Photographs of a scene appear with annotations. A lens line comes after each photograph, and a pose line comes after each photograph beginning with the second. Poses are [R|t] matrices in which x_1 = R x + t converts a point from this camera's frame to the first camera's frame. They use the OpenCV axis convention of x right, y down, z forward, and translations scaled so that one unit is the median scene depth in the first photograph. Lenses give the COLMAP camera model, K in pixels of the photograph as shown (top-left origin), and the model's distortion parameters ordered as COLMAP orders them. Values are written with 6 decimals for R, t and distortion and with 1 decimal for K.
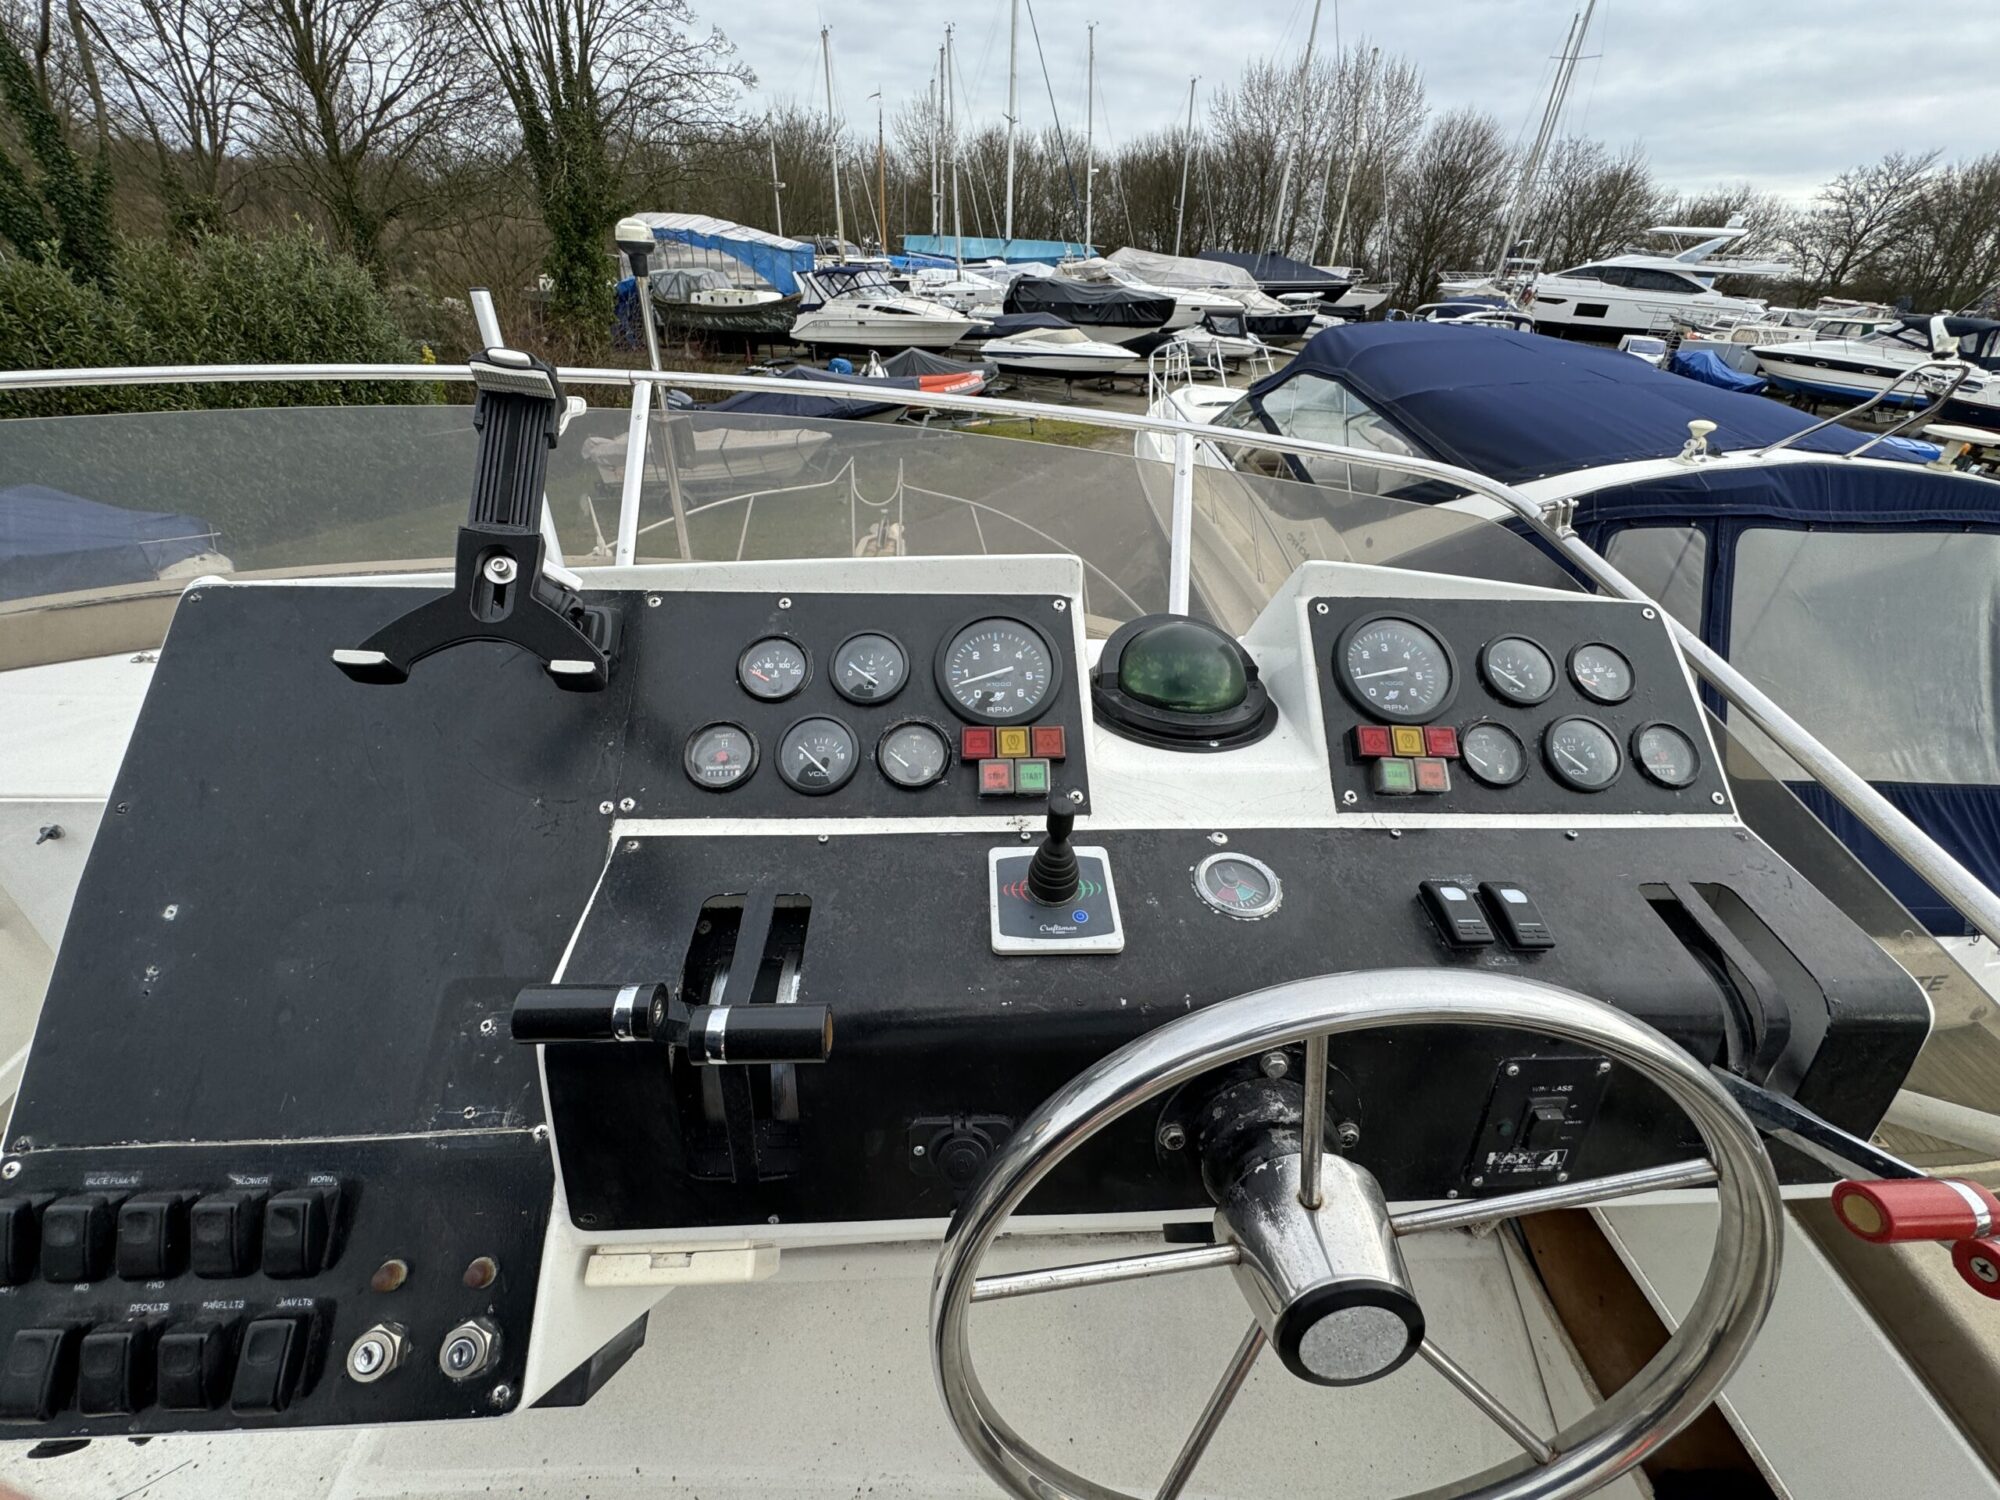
lens RADIAL K [[797.9, 0, 998.1], [0, 797.9, 753.0], [0, 0, 1]] dist [-0.003053, 0.000185]
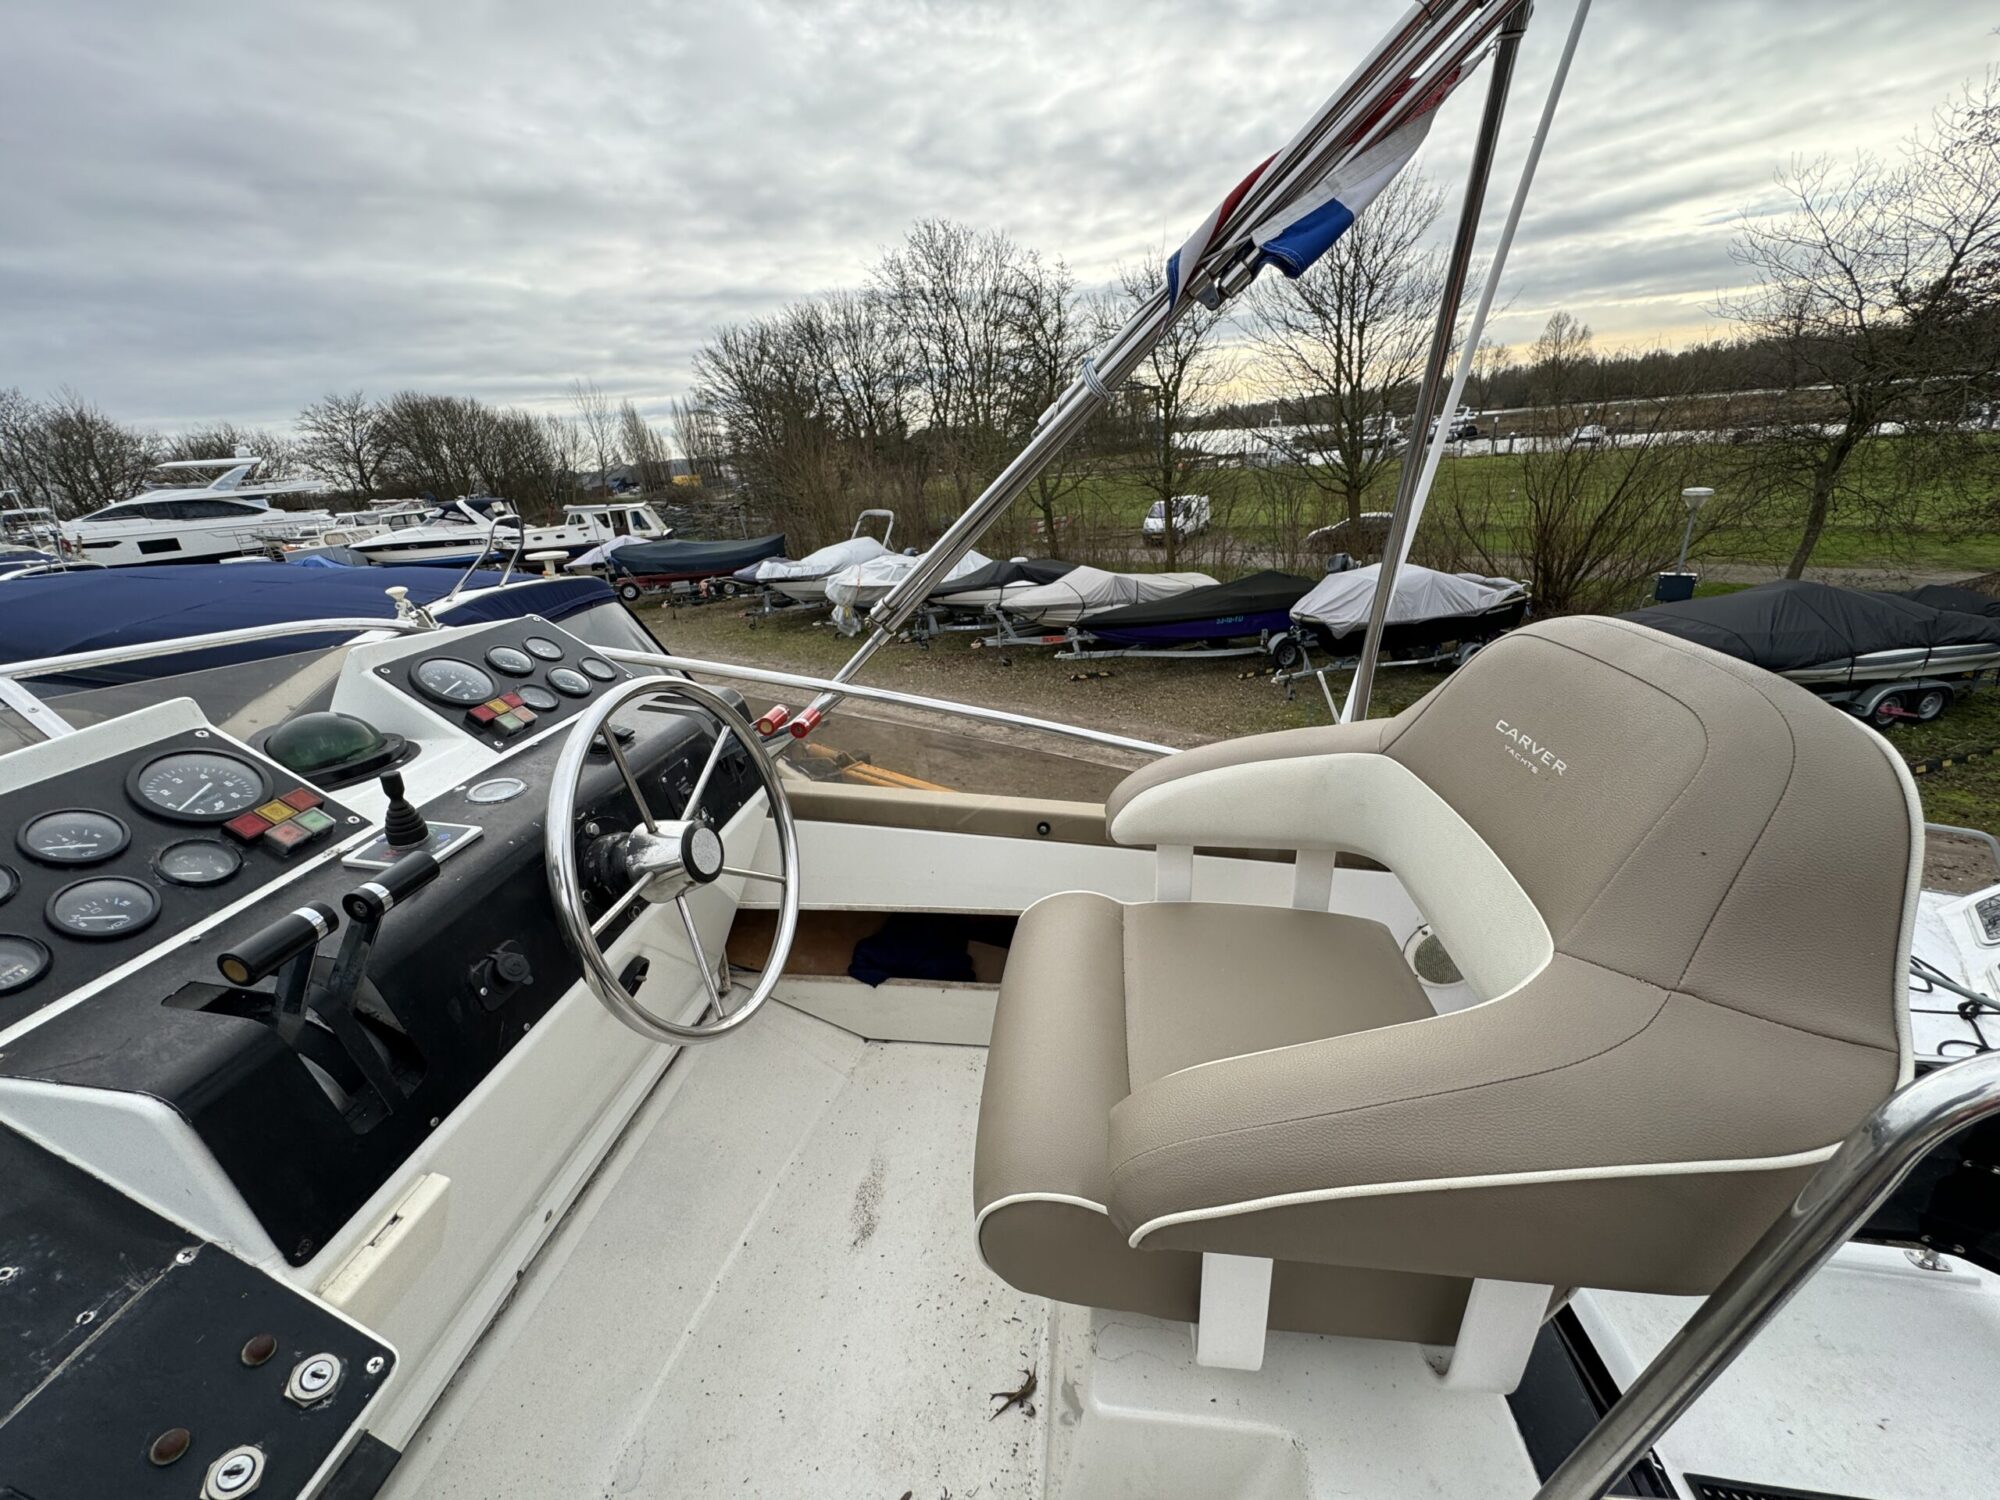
lens RADIAL K [[797.9, 0, 1006.0], [0, 797.9, 748.8], [0, 0, 1]] dist [-0.003053, 0.000185]
pose [[0.173856, -0.410287, 0.895231, -0.892243], [0.602209, 0.763581, 0.233001, 0.322080], [-0.779178, 0.498607, 0.379832, -0.461856]]
